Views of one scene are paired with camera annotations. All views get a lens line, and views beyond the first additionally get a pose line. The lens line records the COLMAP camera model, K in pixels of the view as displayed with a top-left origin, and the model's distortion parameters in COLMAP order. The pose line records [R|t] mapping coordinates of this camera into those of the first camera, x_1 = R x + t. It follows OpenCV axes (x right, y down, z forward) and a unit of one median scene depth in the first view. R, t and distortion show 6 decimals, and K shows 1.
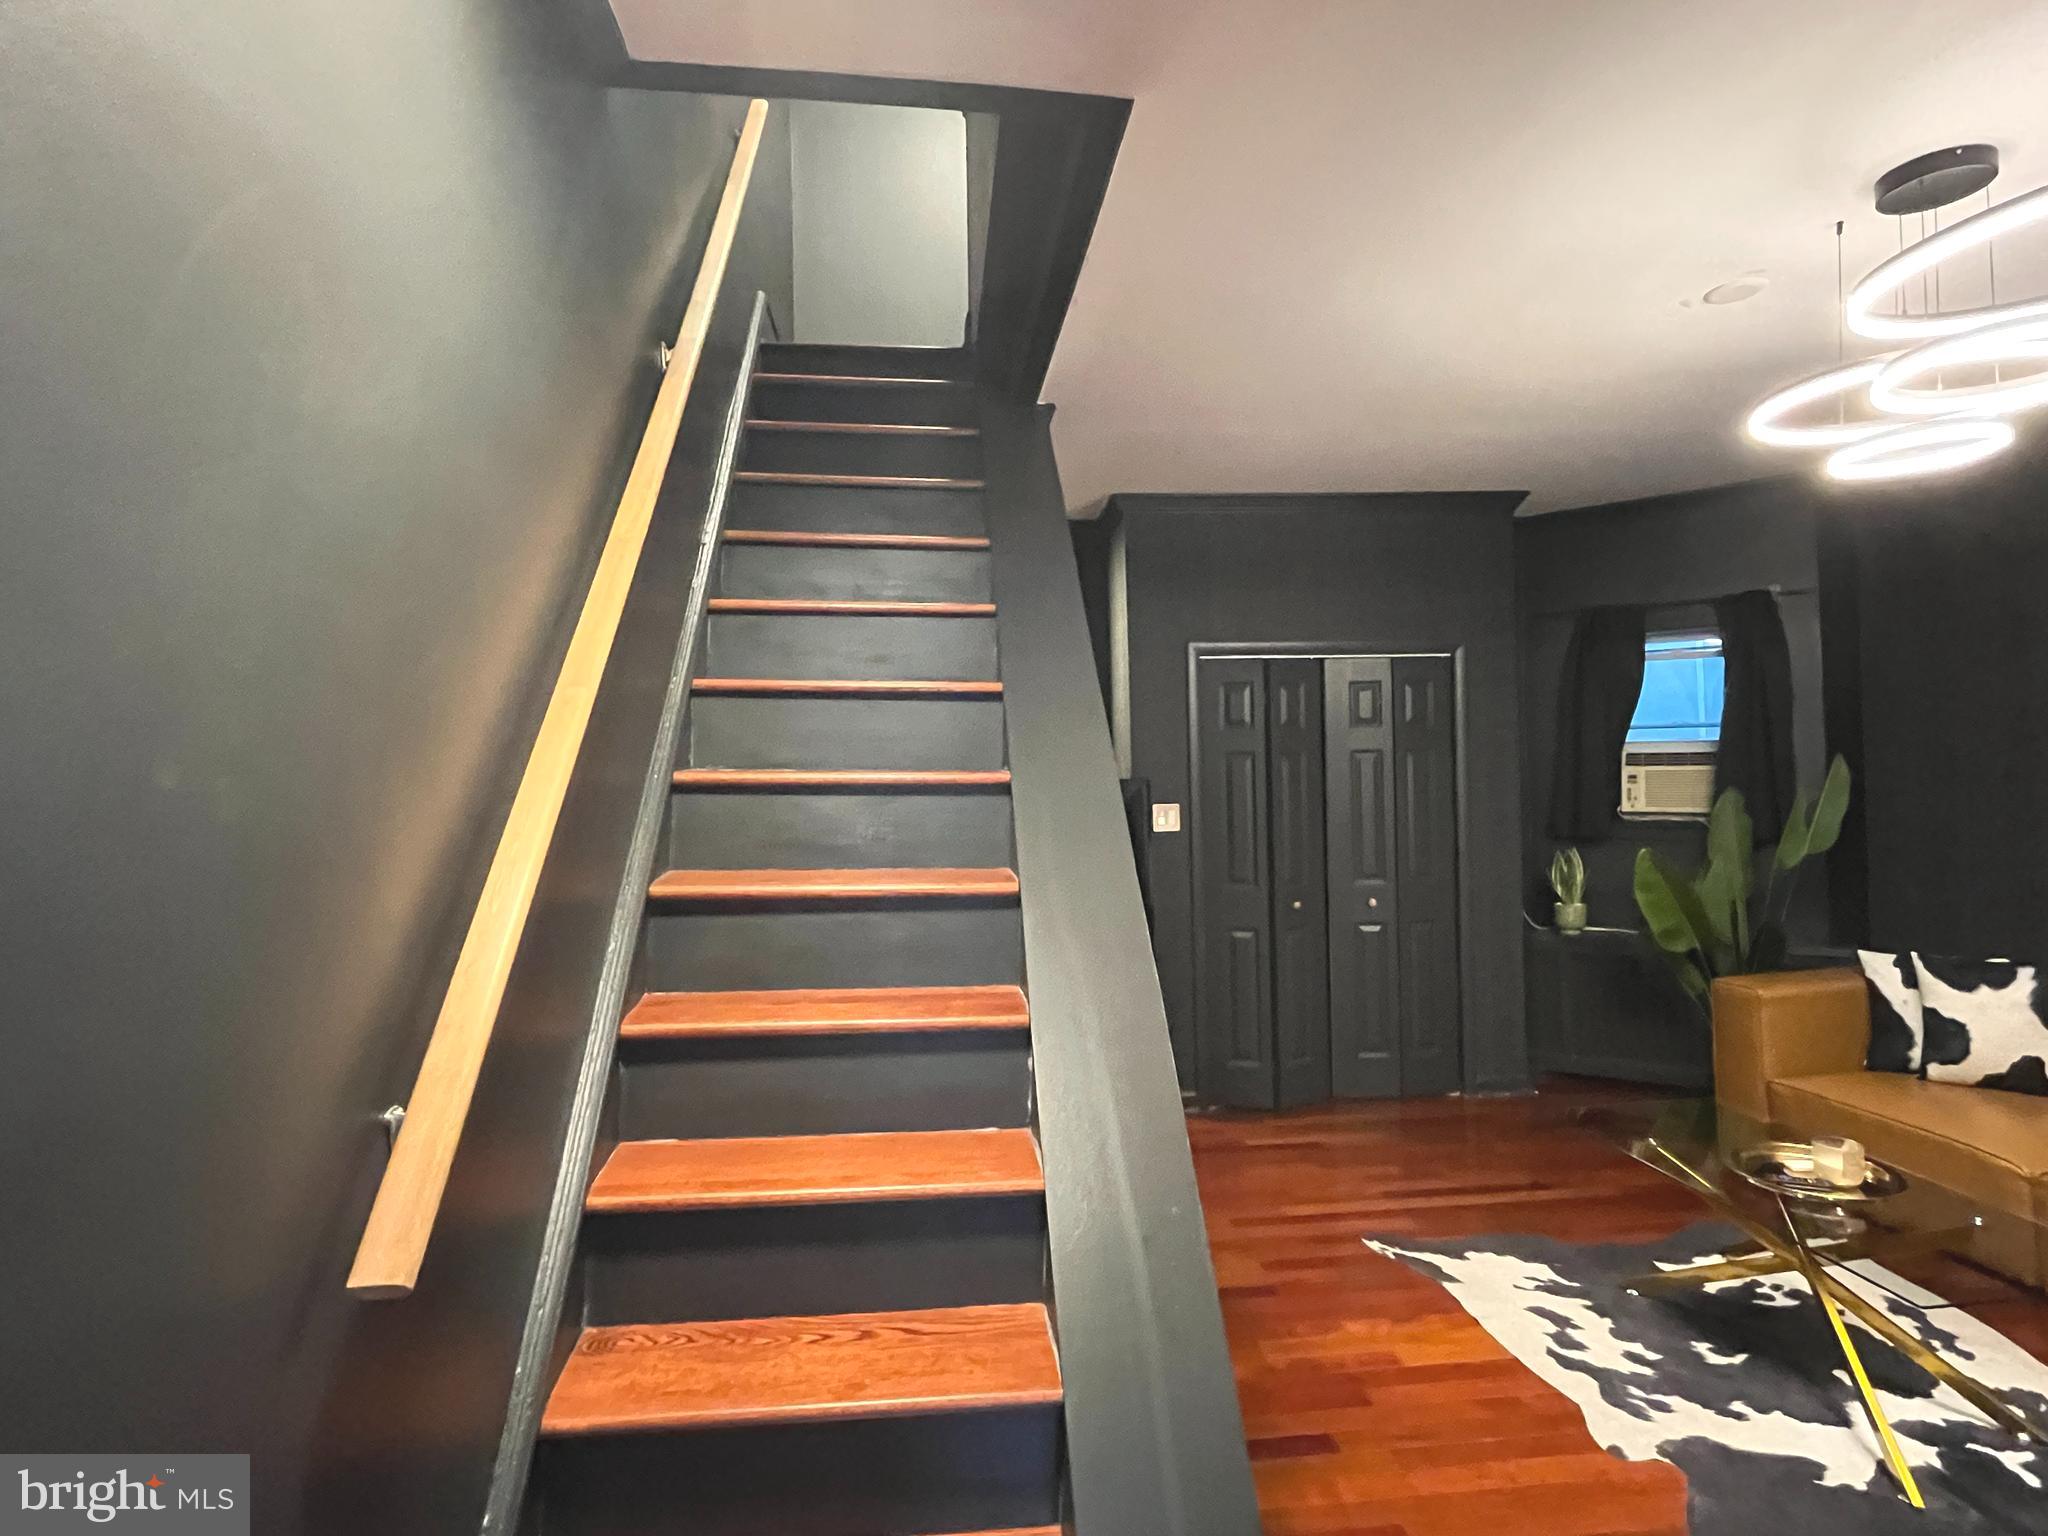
lens RADIAL K [[1049.8, 0, 1019.4], [0, 1049.8, 761.0], [0, 0, 1]] dist [0.000764, -0.000421]
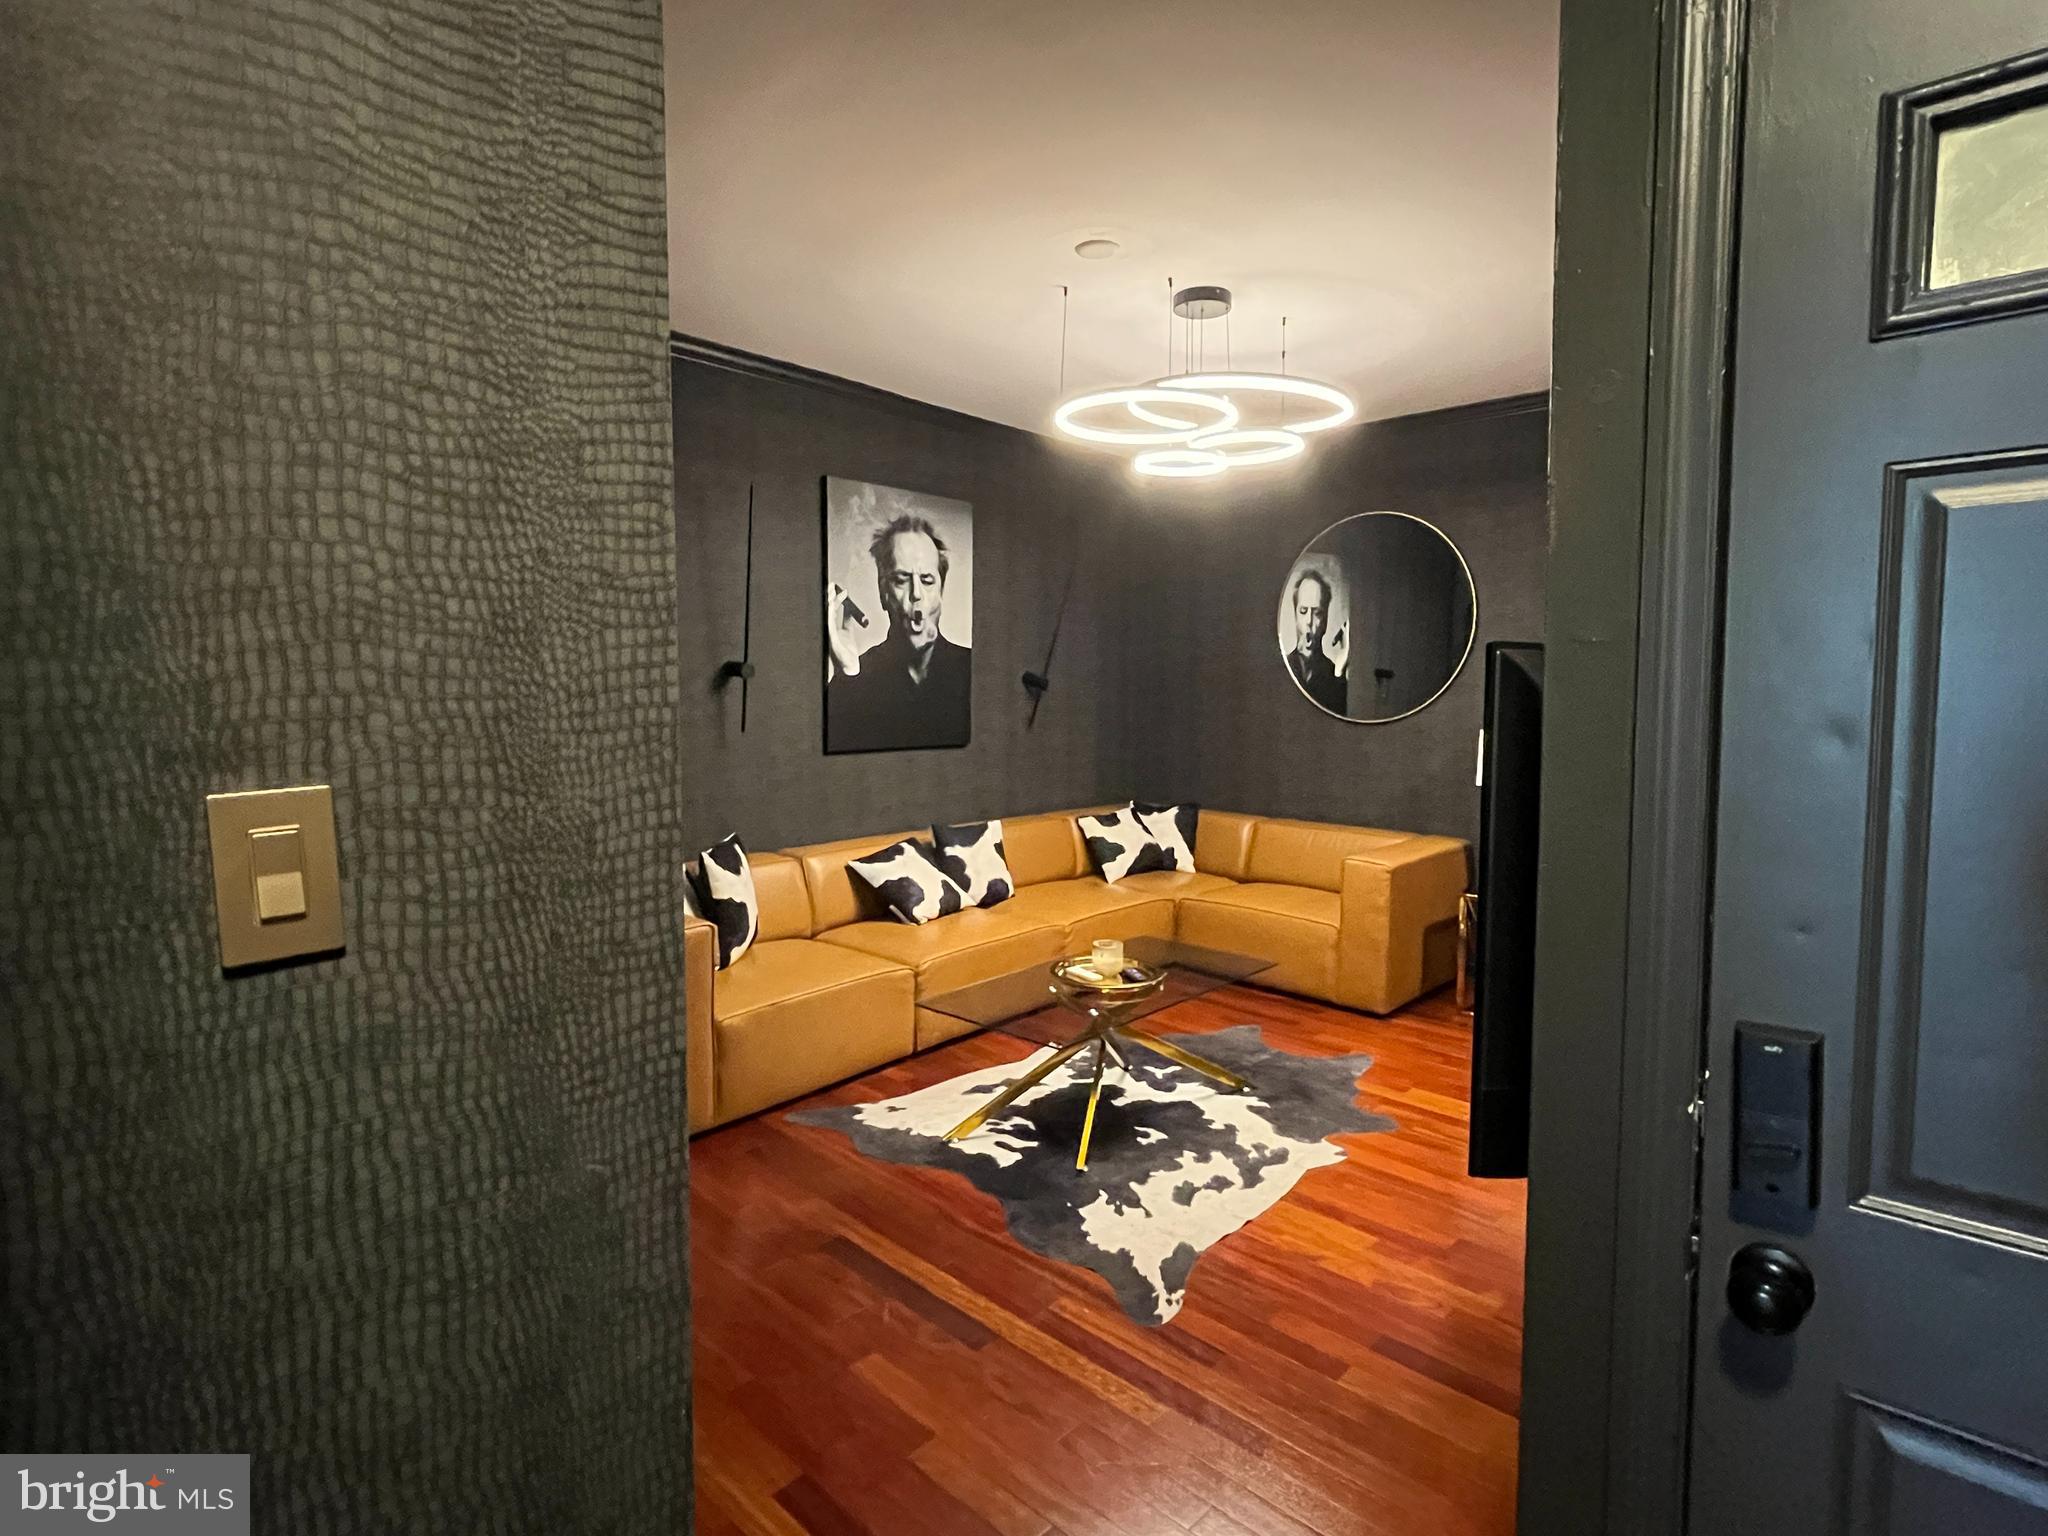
lens RADIAL K [[1049.8, 0, 1012.6], [0, 1049.8, 771.5], [0, 0, 1]] dist [0.000764, -0.000421]
pose [[-0.649569, -0.047524, 0.758816, -0.127530], [0.002973, 0.997878, 0.065041, 0.039551], [-0.760297, 0.044505, -0.648050, 1.536604]]
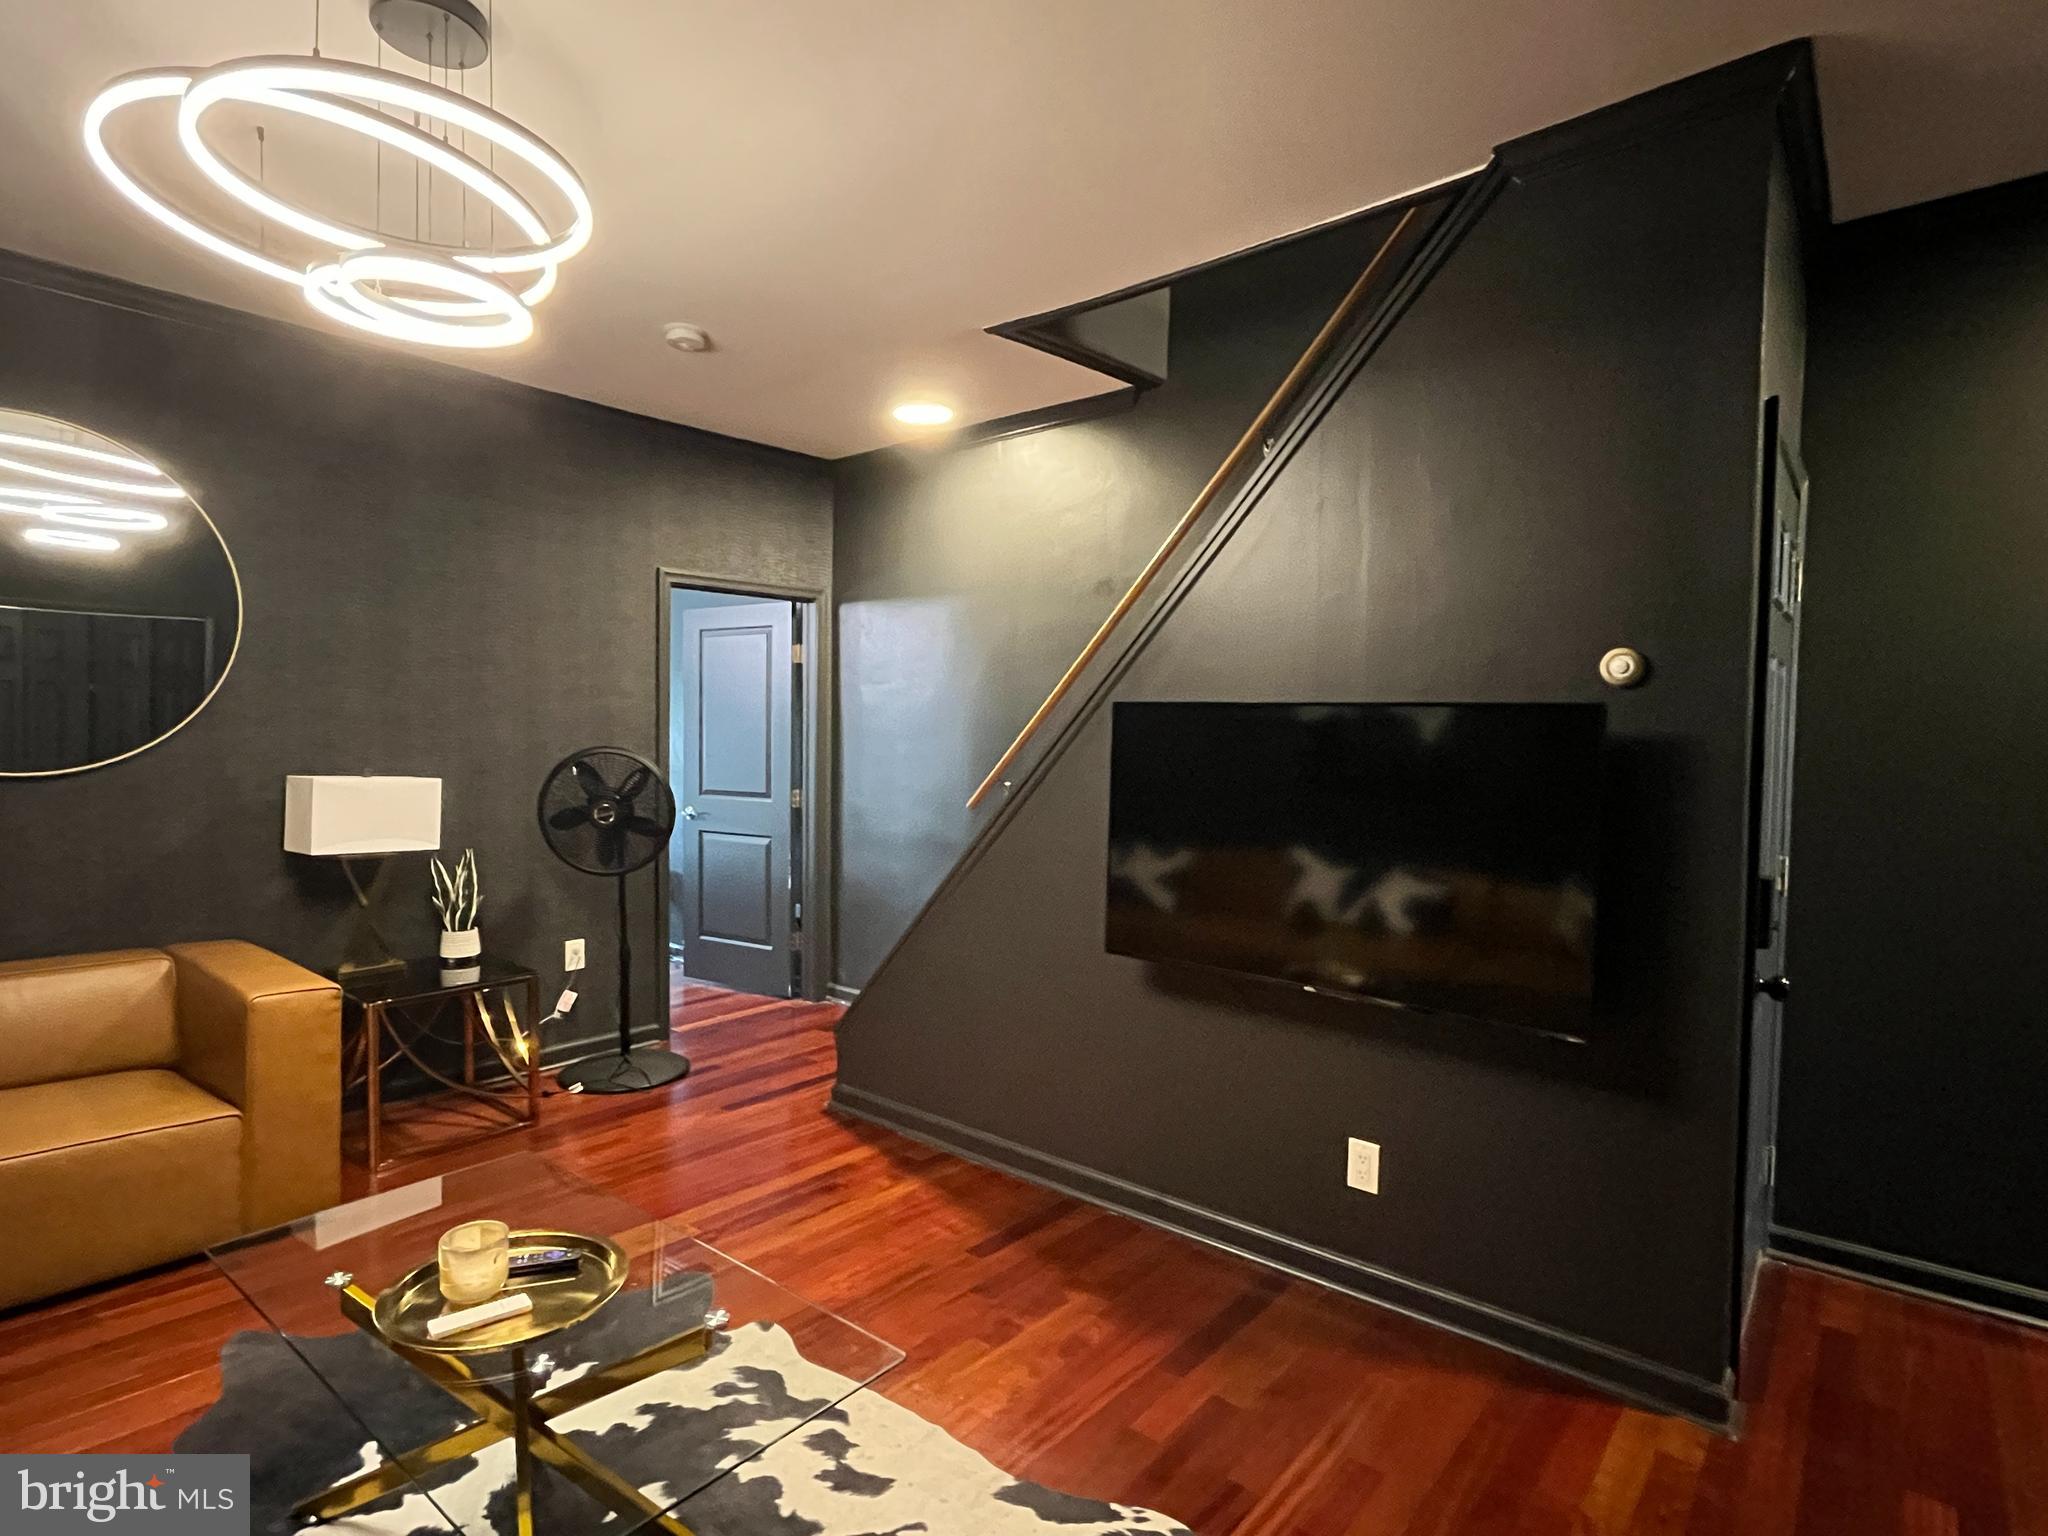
lens RADIAL K [[1049.8, 0, 1009.9], [0, 1049.8, 761.9], [0, 0, 1]] dist [0.000764, -0.000421]
pose [[-0.717859, 0.028522, -0.695604, 0.774032], [0.007942, 0.999431, 0.032783, 0.035122], [0.696143, 0.018009, -0.717677, 1.337478]]
